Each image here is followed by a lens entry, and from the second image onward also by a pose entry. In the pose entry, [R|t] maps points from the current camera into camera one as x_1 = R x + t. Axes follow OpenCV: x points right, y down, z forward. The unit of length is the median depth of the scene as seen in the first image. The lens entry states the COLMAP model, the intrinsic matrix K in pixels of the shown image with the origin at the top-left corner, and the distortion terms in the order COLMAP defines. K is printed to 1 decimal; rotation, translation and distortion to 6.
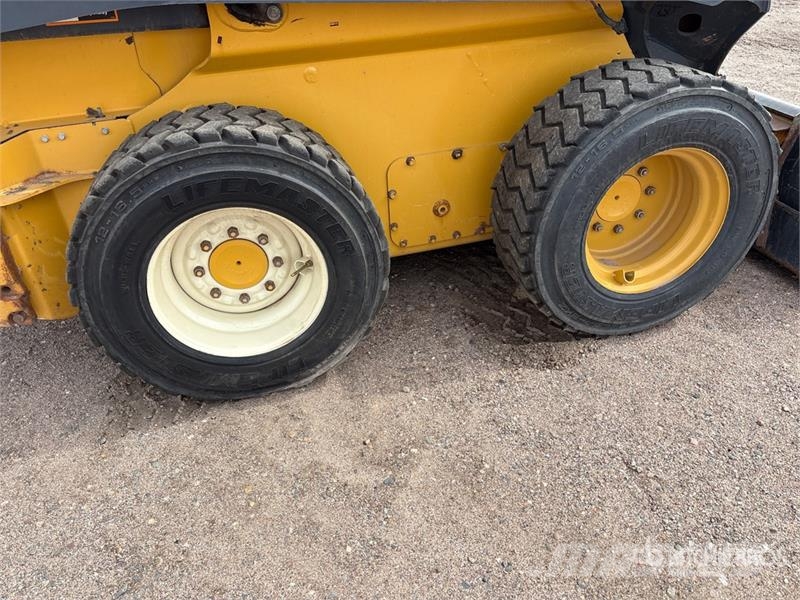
lens RADIAL K [[605.5, 0, 405.6], [0, 605.5, 303.5], [0, 0, 1]] dist [0.045303, -0.049574]
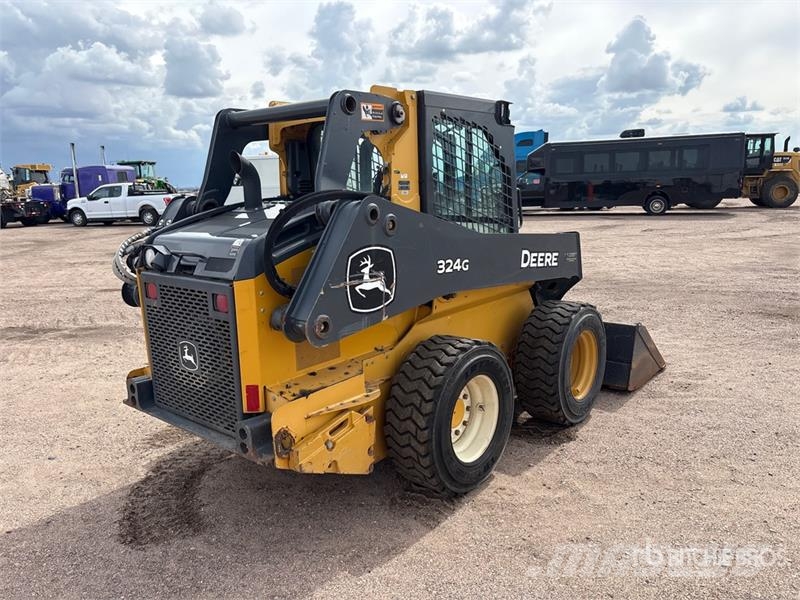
lens RADIAL K [[602.0, 0, 405.1], [0, 602.0, 311.4], [0, 0, 1]] dist [0.054985, -0.056252]
pose [[0.820595, -0.099186, 0.562837, -1.465633], [0.317500, 0.897986, -0.304656, 0.177553], [-0.475202, 0.428700, 0.768375, -0.525598]]
